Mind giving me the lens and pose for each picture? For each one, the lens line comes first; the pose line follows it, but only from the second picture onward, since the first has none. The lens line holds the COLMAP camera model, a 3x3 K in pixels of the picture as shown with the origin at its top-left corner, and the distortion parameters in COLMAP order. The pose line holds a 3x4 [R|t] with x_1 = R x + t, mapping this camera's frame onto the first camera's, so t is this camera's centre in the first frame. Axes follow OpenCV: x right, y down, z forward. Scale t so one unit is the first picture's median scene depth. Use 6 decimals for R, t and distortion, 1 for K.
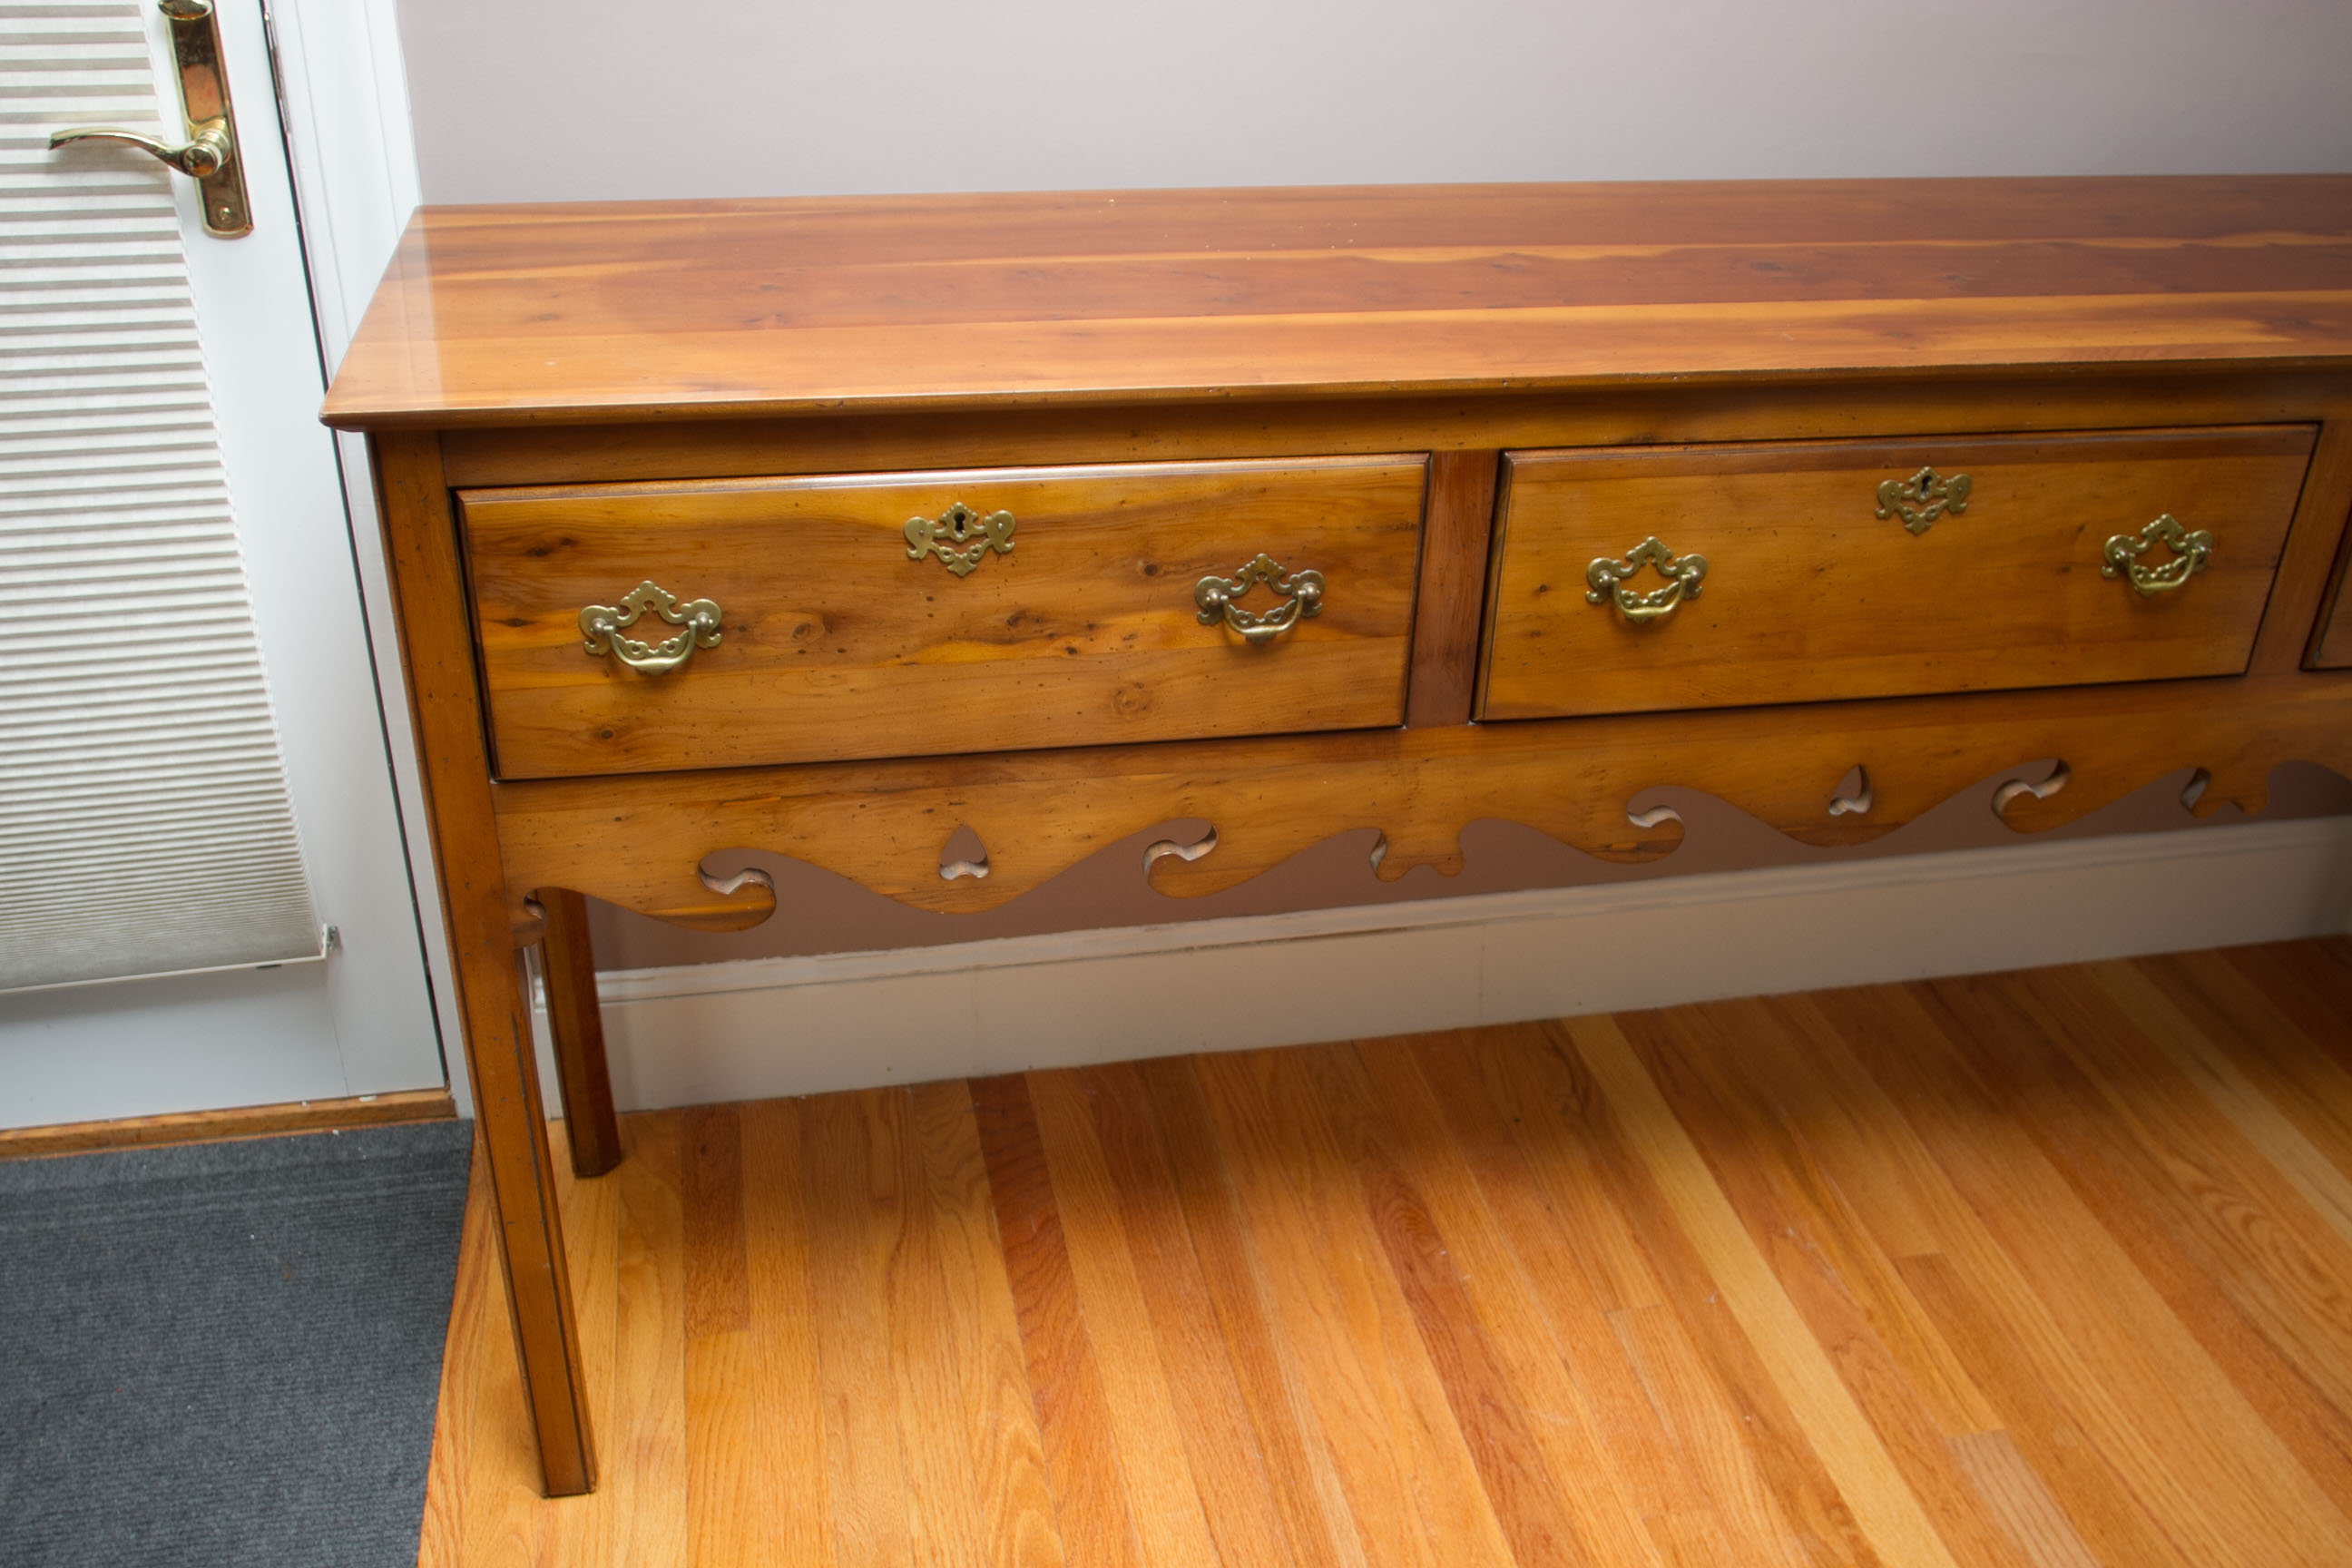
lens RADIAL K [[2126.0, 0, 1172.1], [0, 2126.0, 779.2], [0, 0, 1]] dist [-0.071853, 0.044357]
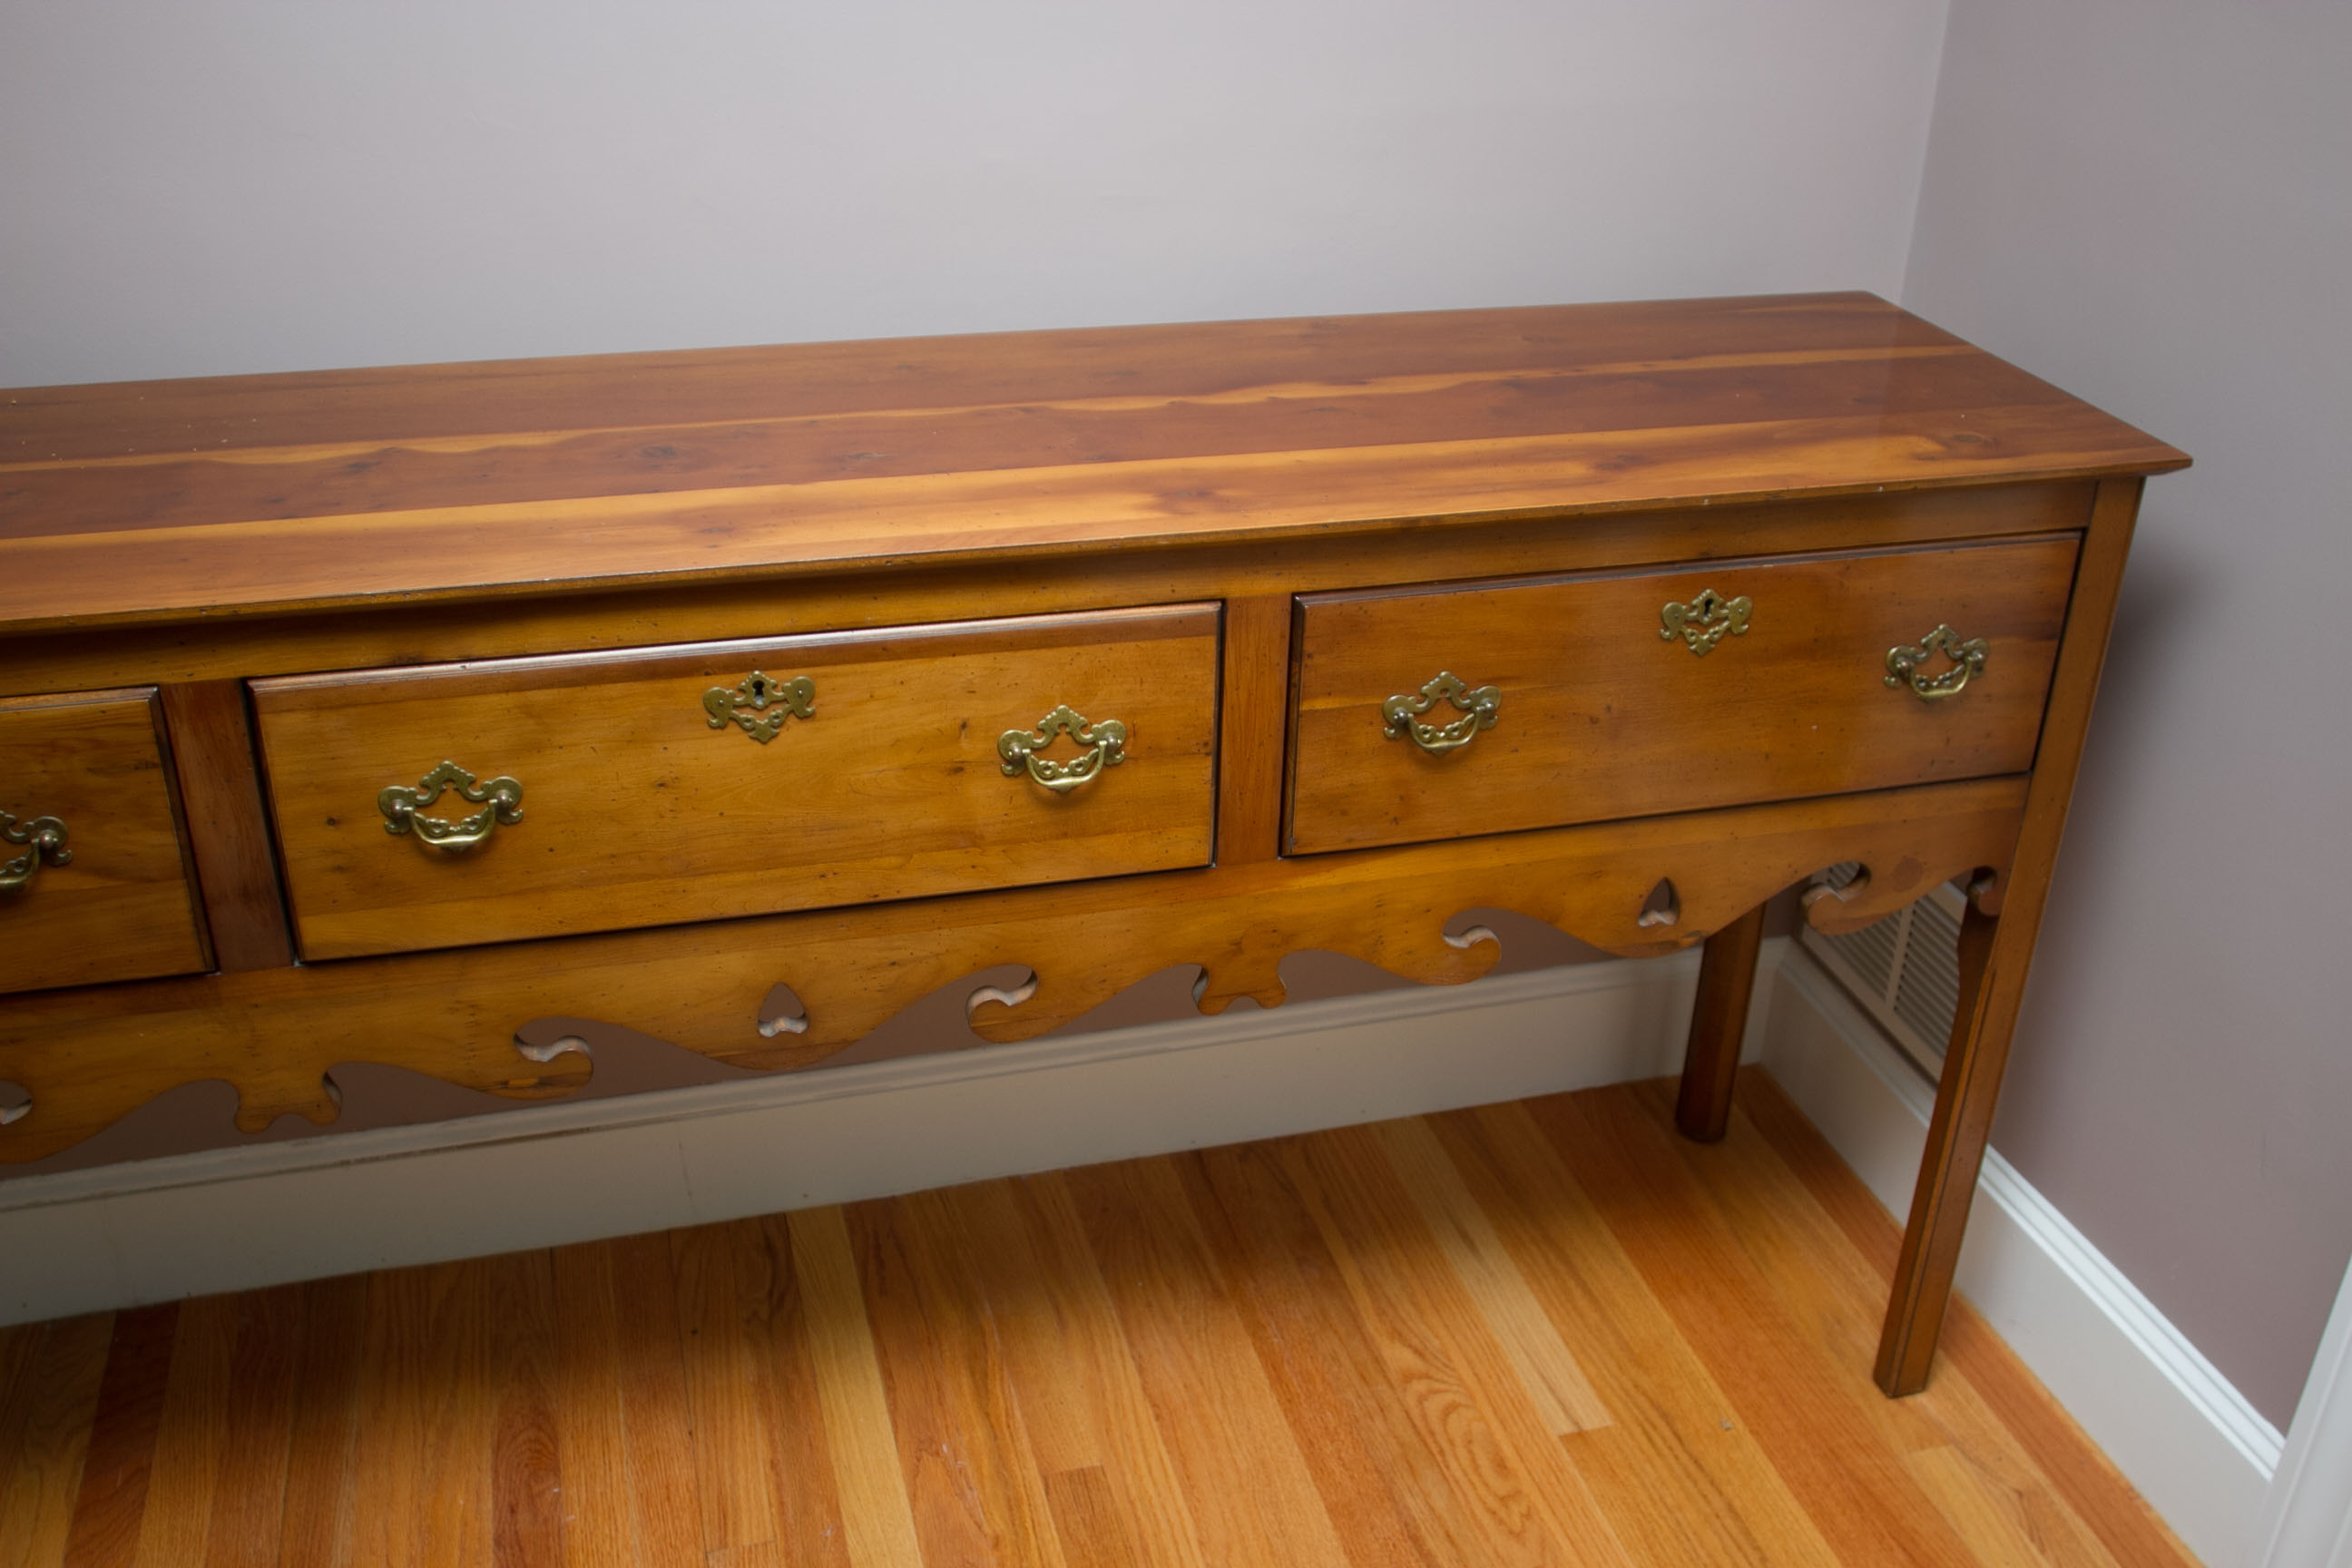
lens RADIAL K [[2126.0, 0, 1176.4], [0, 2126.0, 778.5], [0, 0, 1]] dist [-0.071853, 0.044357]
pose [[0.997249, -0.038068, 0.063597, 0.420882], [0.040615, 0.998404, -0.039234, -0.050219], [-0.062002, 0.041709, 0.997204, 0.055950]]
